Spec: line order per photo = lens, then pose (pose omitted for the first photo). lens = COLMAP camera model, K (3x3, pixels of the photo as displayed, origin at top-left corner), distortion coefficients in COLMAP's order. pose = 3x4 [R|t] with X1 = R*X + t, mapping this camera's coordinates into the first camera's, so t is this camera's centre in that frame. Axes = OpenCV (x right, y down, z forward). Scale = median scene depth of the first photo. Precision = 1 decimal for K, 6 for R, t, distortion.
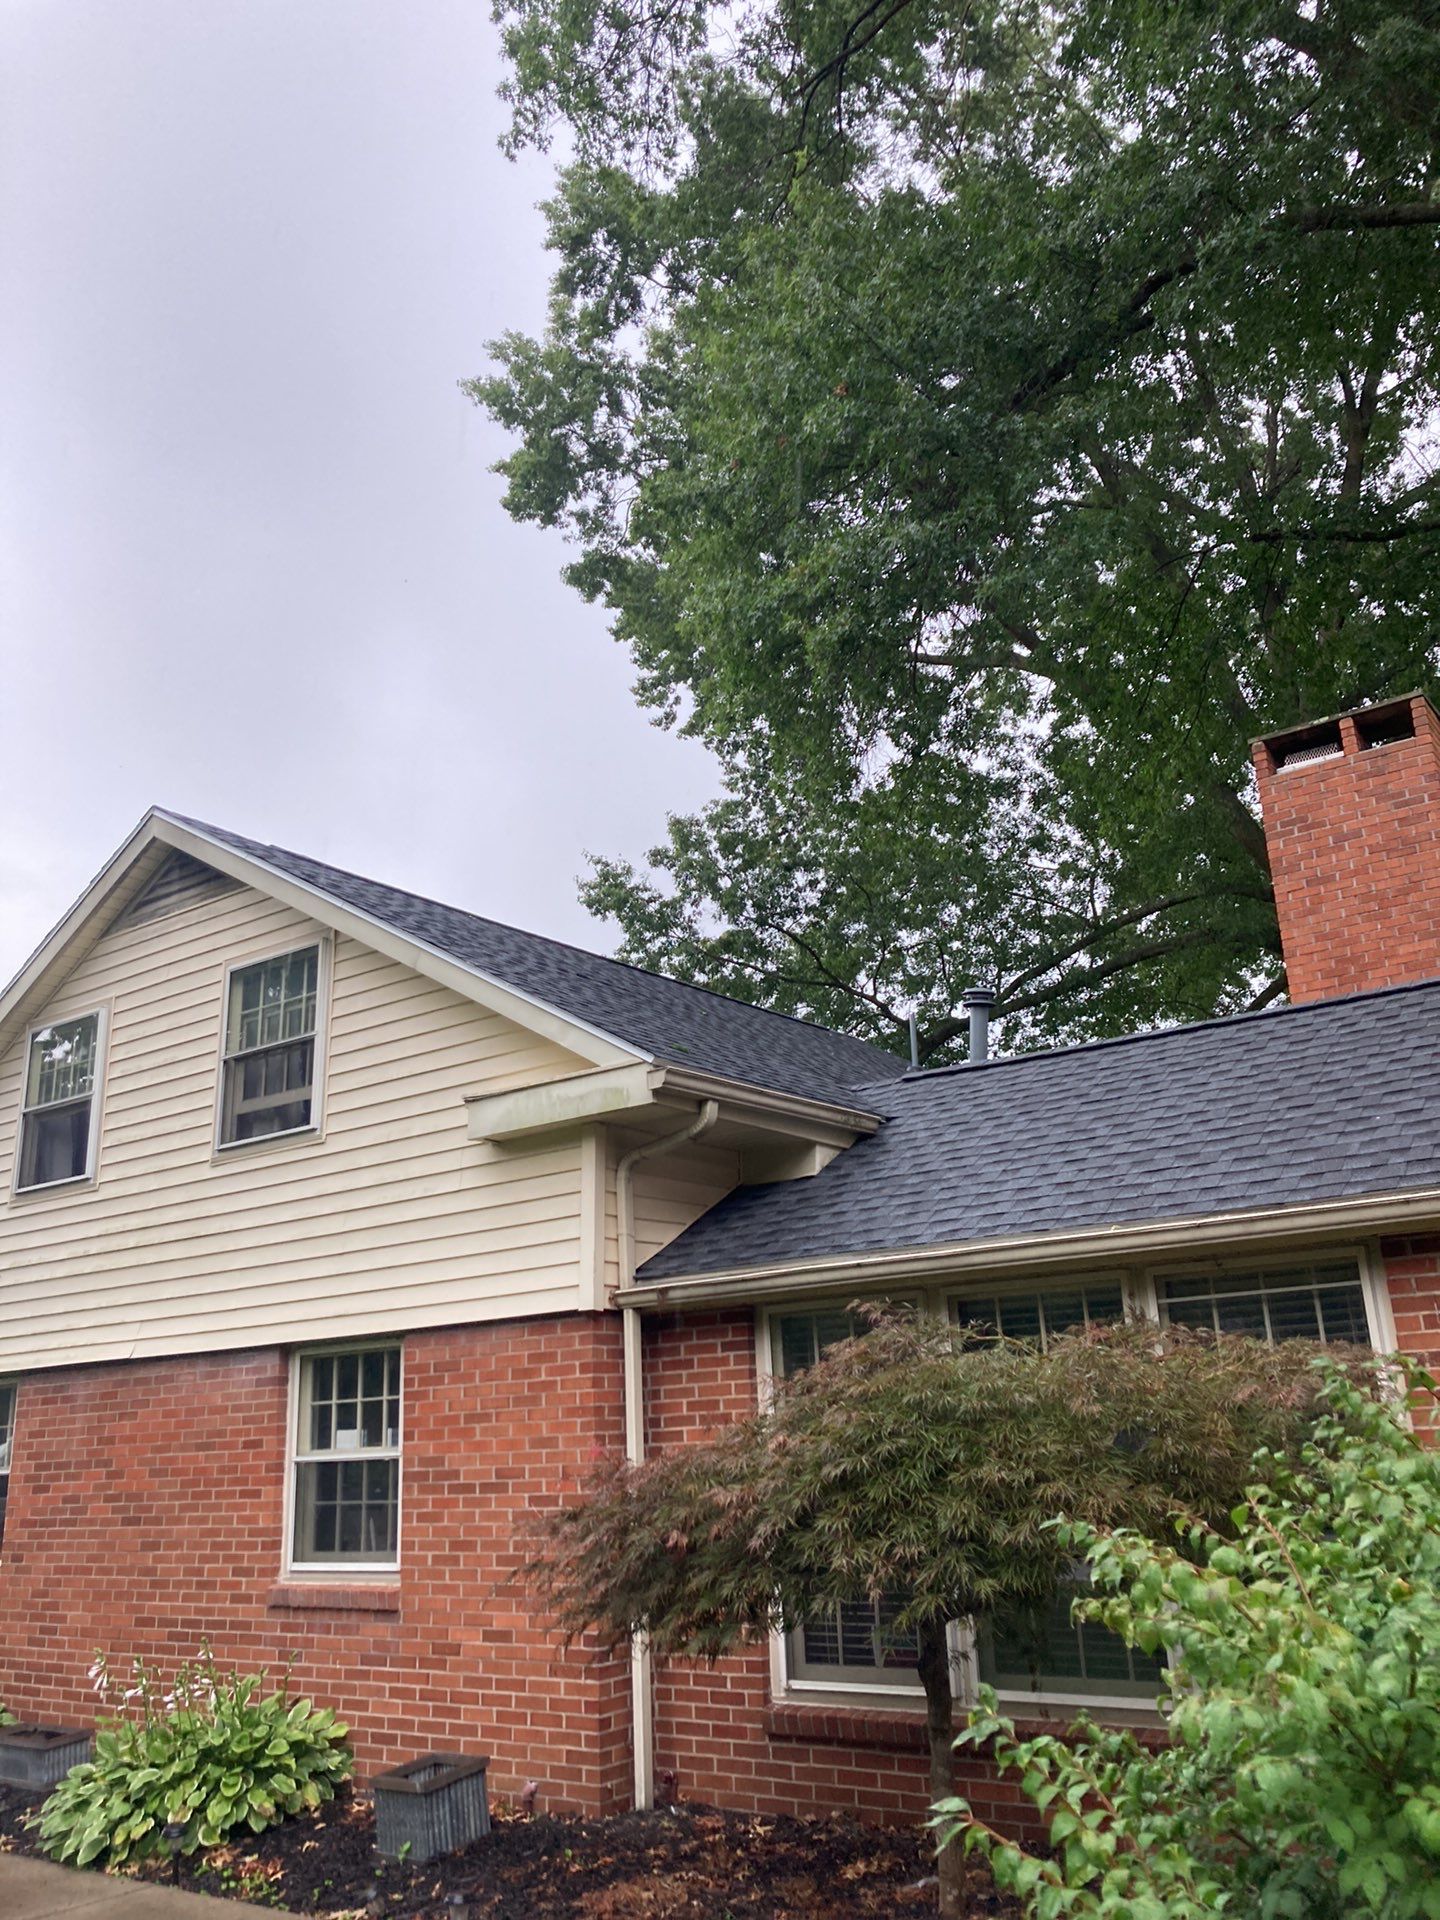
lens RADIAL K [[1520.8, 0, 663.7], [0, 1520.8, 966.7], [0, 0, 1]] dist [0.029981, -0.052221]
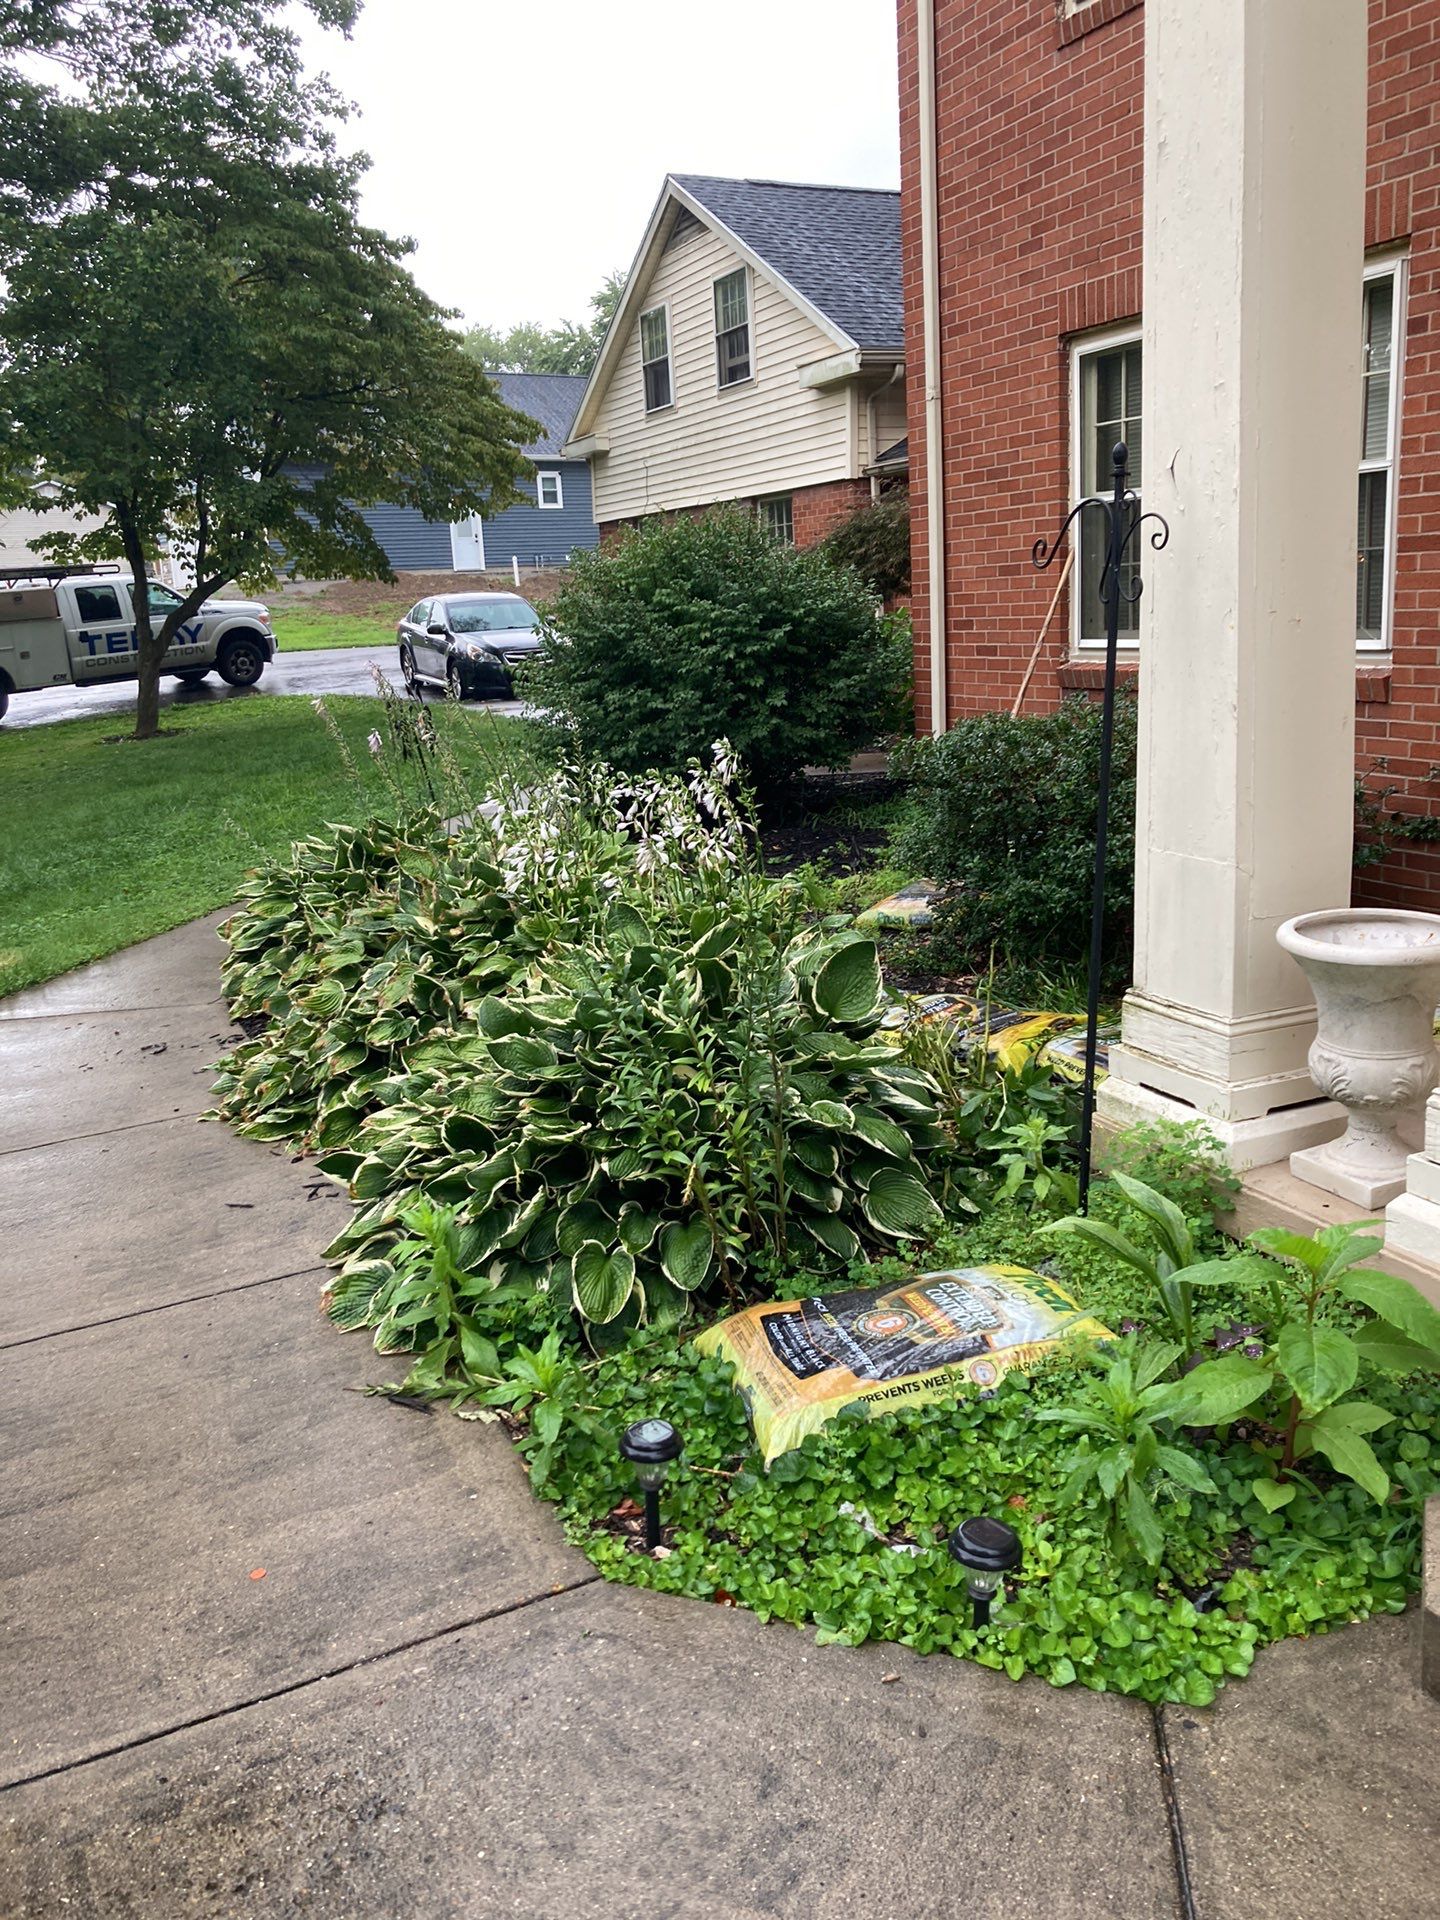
lens RADIAL K [[1520.8, 0, 663.7], [0, 1520.8, 966.7], [0, 0, 1]] dist [0.029981, -0.052221]
pose [[0.853660, 0.119355, -0.506971, 0.695747], [0.176416, 0.849586, 0.497073, -0.224369], [0.490043, -0.513769, 0.704201, -0.717469]]
